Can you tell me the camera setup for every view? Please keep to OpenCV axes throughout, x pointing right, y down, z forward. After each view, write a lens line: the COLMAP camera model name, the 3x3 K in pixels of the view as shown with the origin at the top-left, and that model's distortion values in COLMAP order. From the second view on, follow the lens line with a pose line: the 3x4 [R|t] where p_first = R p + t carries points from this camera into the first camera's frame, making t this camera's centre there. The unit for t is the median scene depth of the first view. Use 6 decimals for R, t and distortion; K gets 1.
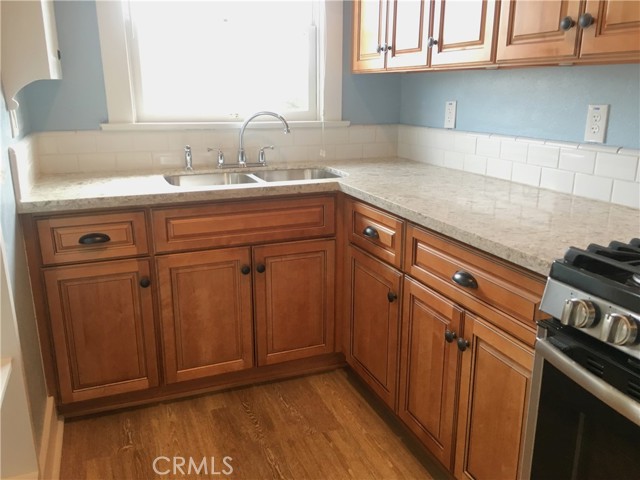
lens RADIAL K [[547.9, 0, 318.7], [0, 547.9, 243.0], [0, 0, 1]] dist [0.068050, -0.004557]
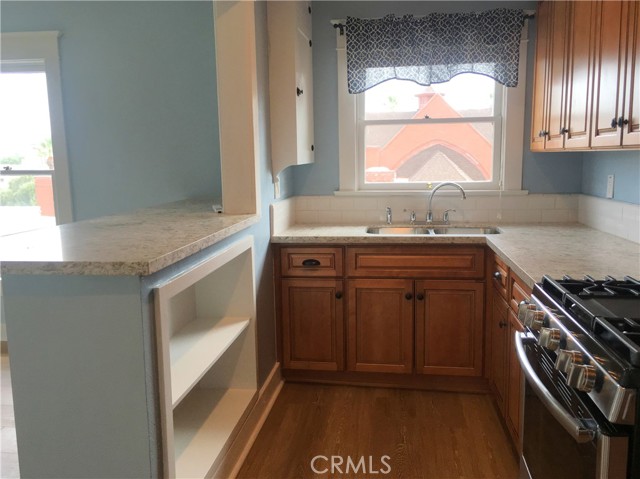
lens RADIAL K [[547.9, 0, 318.7], [0, 547.9, 242.5], [0, 0, 1]] dist [0.068050, -0.004557]
pose [[0.875260, 0.060692, -0.479830, 0.315818], [-0.117687, 0.989002, -0.089579, 0.064358], [0.469116, 0.134875, 0.872776, -0.314052]]
